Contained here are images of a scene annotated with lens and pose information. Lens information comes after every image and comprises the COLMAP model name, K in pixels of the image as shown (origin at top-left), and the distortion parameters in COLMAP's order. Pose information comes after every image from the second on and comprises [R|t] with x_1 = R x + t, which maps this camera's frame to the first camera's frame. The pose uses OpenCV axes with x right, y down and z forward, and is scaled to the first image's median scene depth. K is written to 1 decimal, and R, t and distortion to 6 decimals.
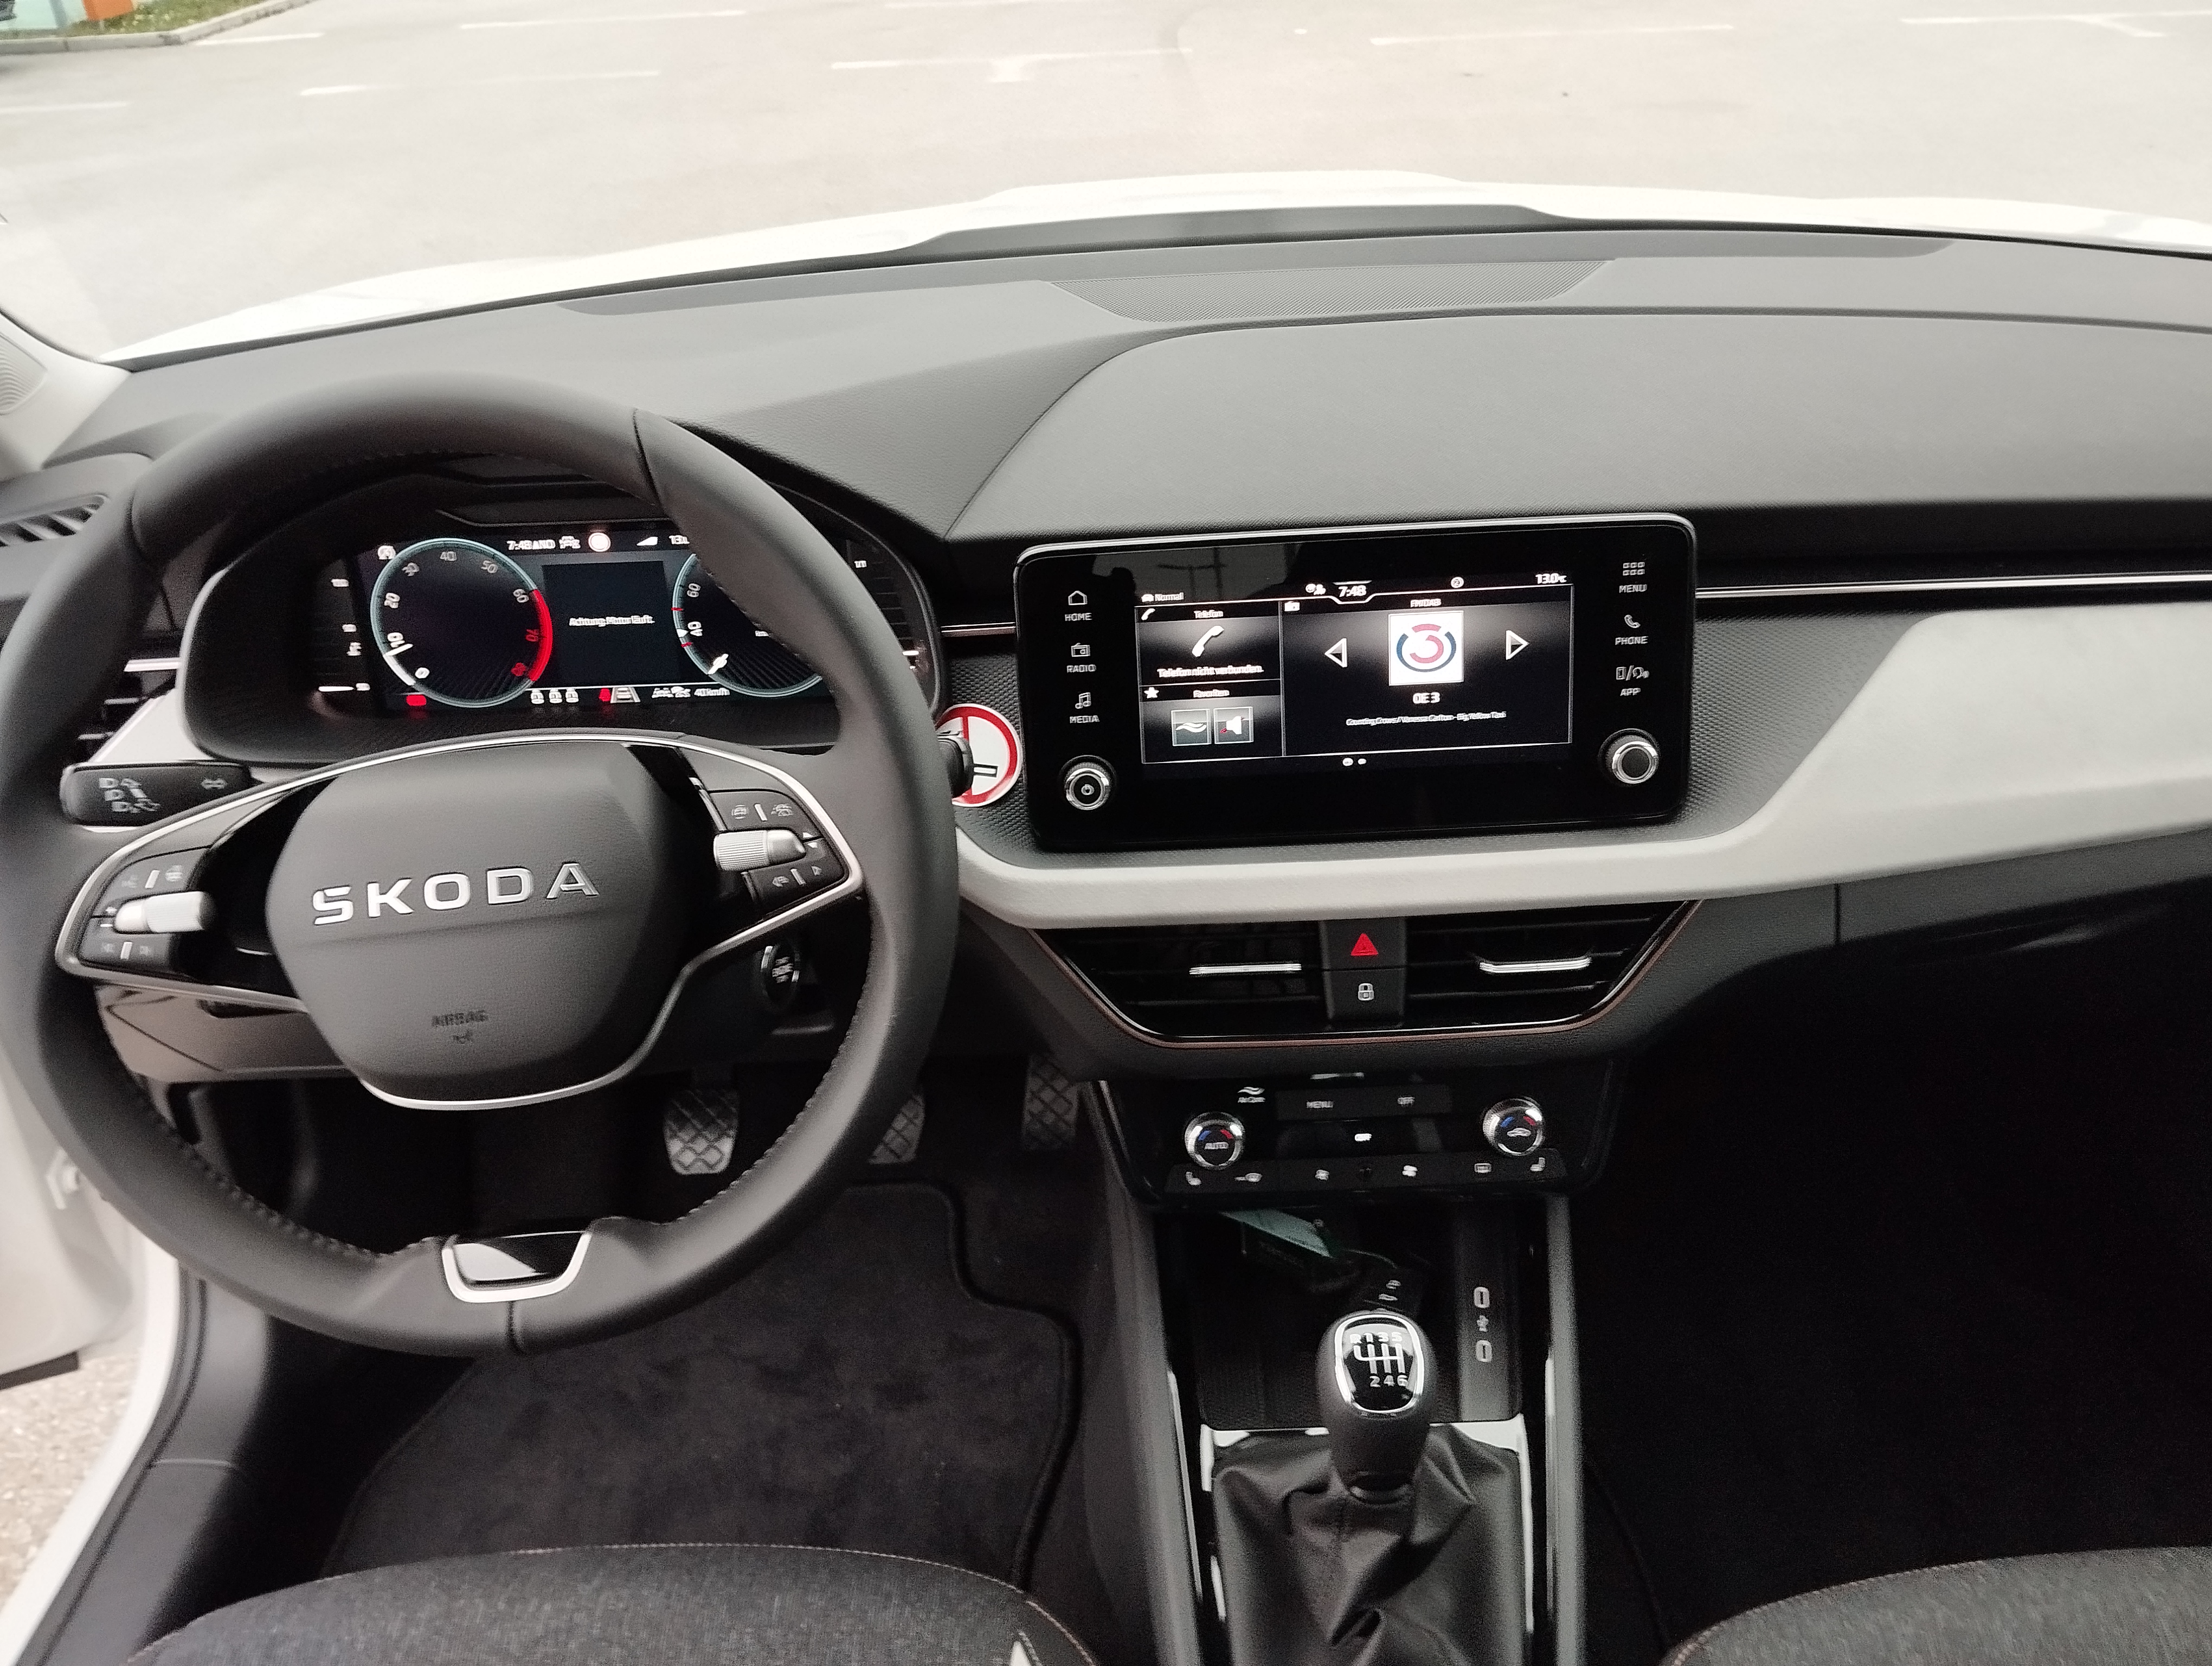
lens RADIAL K [[1829.0, 0, 1161.2], [0, 1829.0, 845.1], [0, 0, 1]] dist [0.045808, -0.116771]
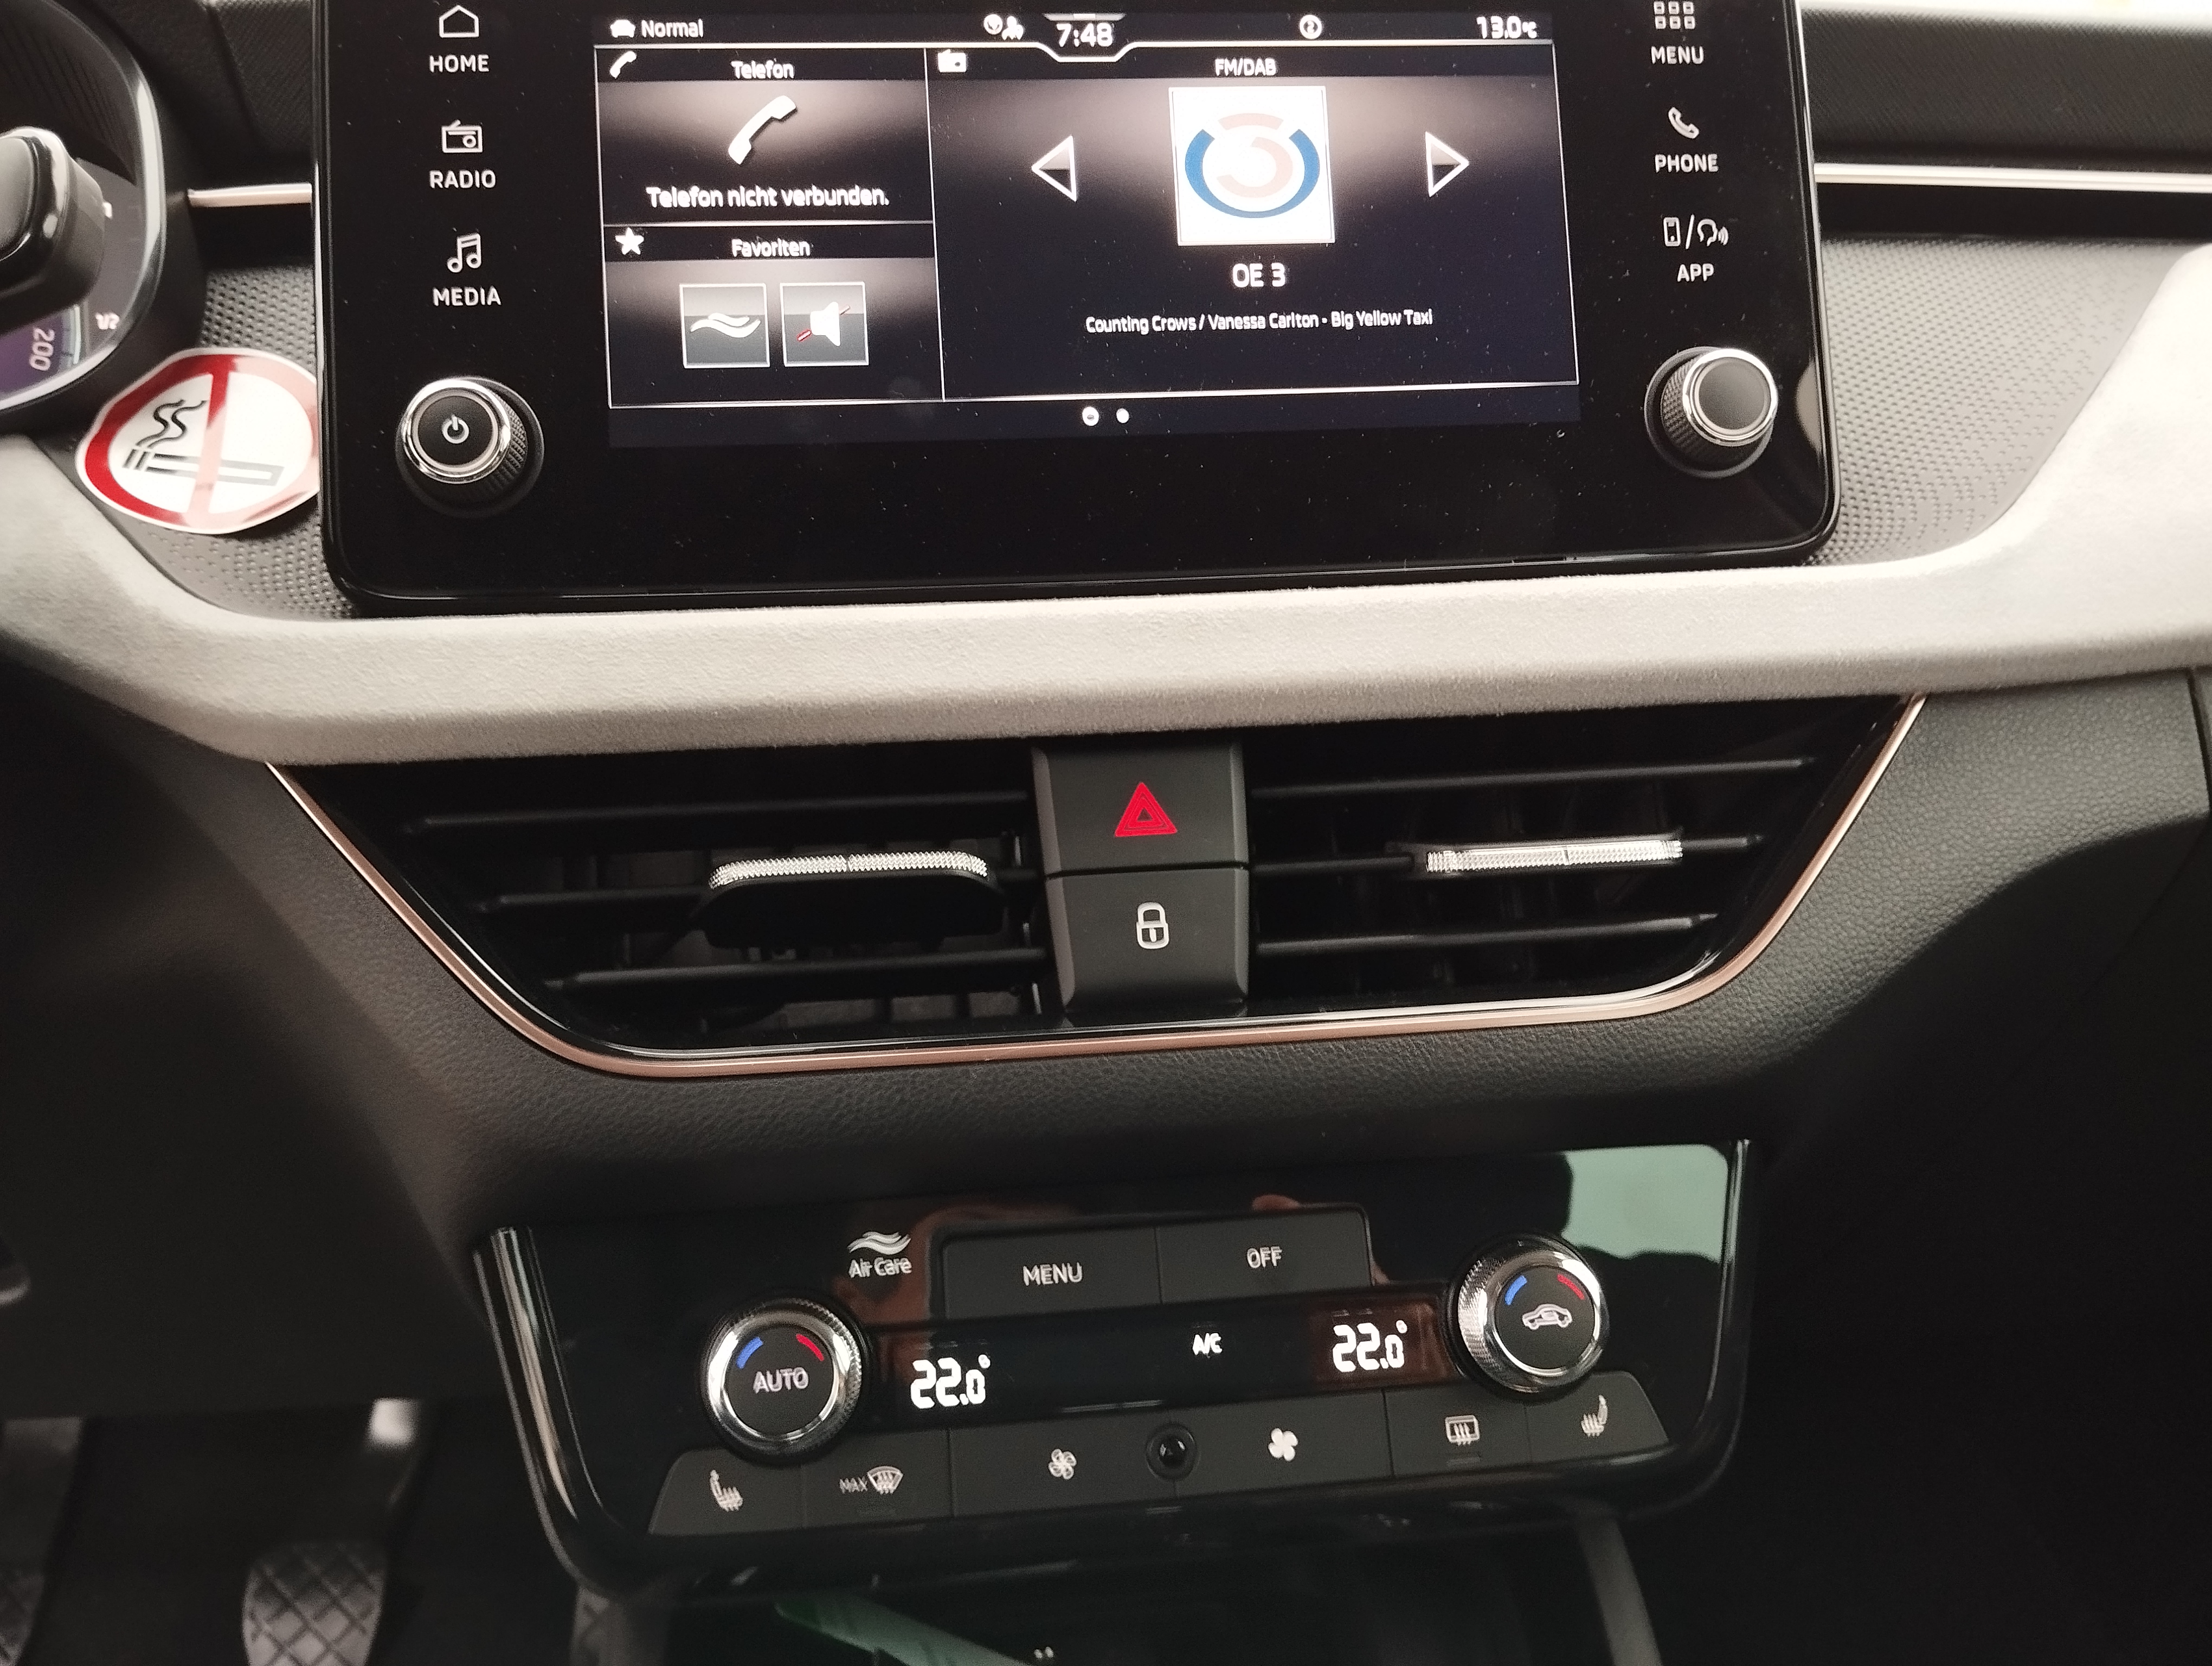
lens RADIAL K [[1838.6, 0, 1125.2], [0, 1838.6, 817.9], [0, 0, 1]] dist [0.016860, -0.026952]
pose [[0.994850, -0.004324, 0.101271, 0.065518], [0.038006, 0.942112, -0.333138, 0.192021], [-0.093968, 0.335271, 0.937424, 0.620221]]
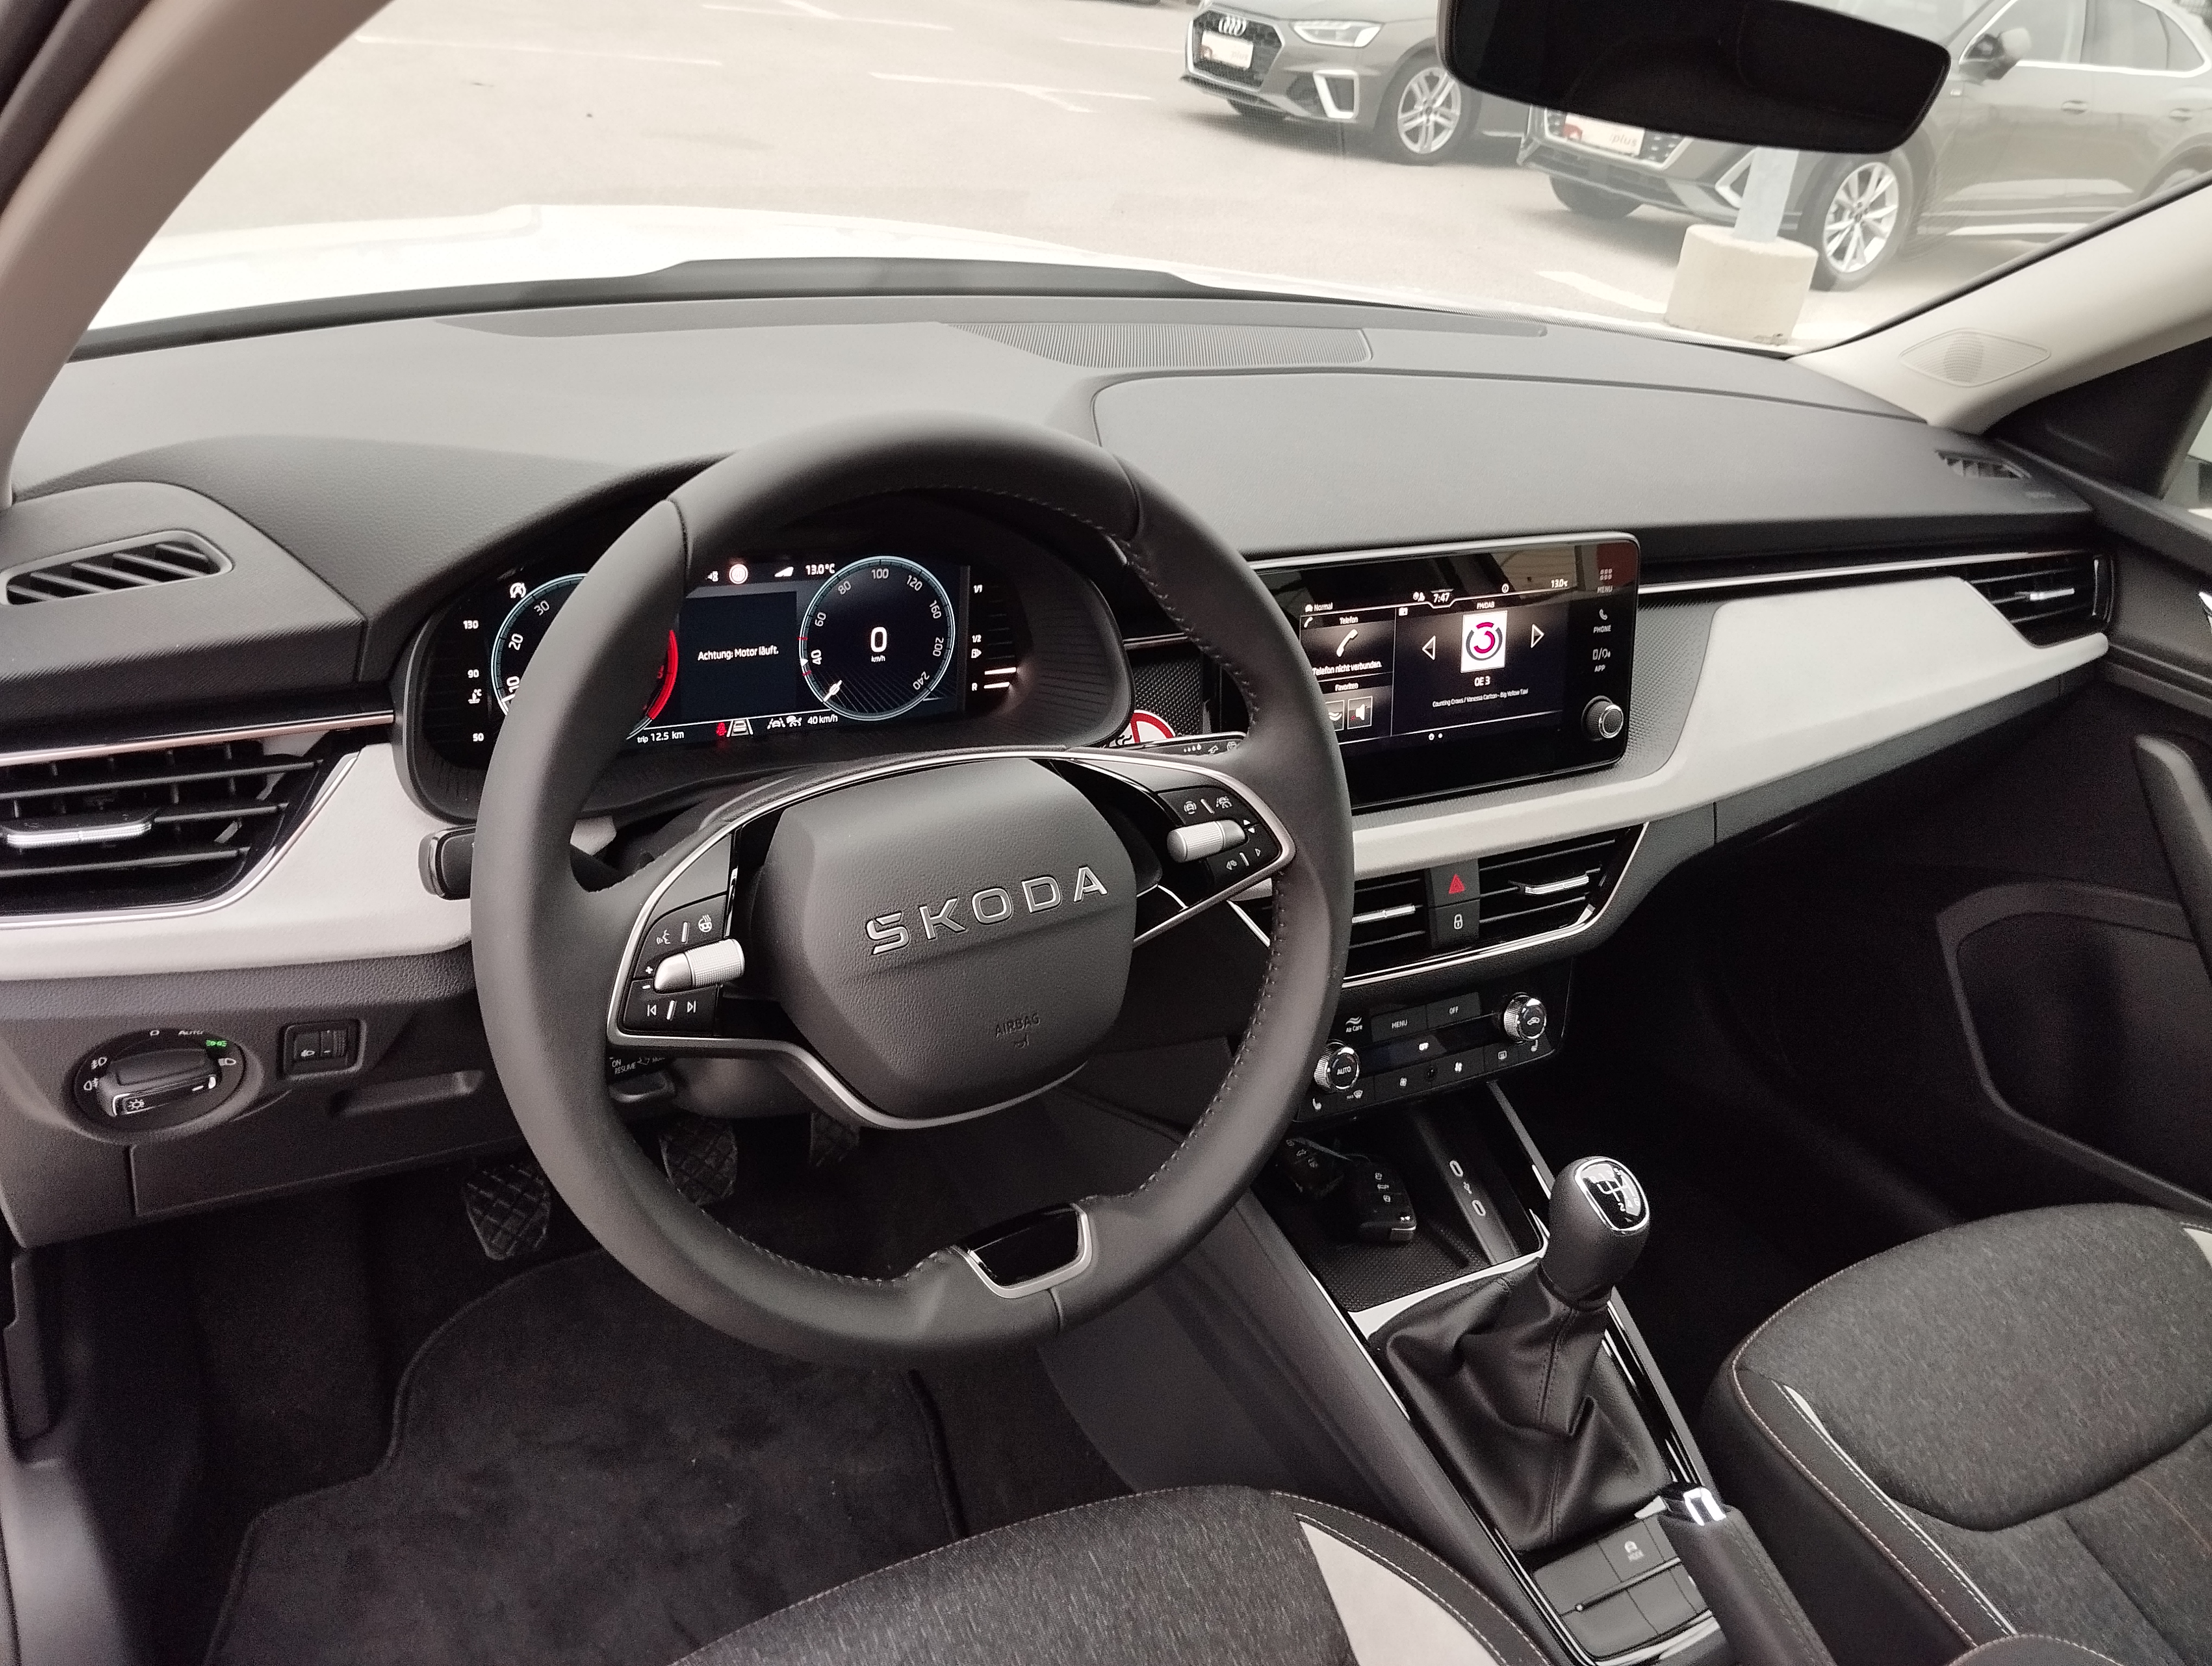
lens RADIAL K [[1829.0, 0, 1145.1], [0, 1829.0, 821.9], [0, 0, 1]] dist [0.045808, -0.116771]
pose [[0.851205, -0.092685, 0.516585, -0.701800], [0.105323, 0.994426, 0.004872, -0.014825], [-0.514157, 0.050261, 0.856222, 0.049816]]
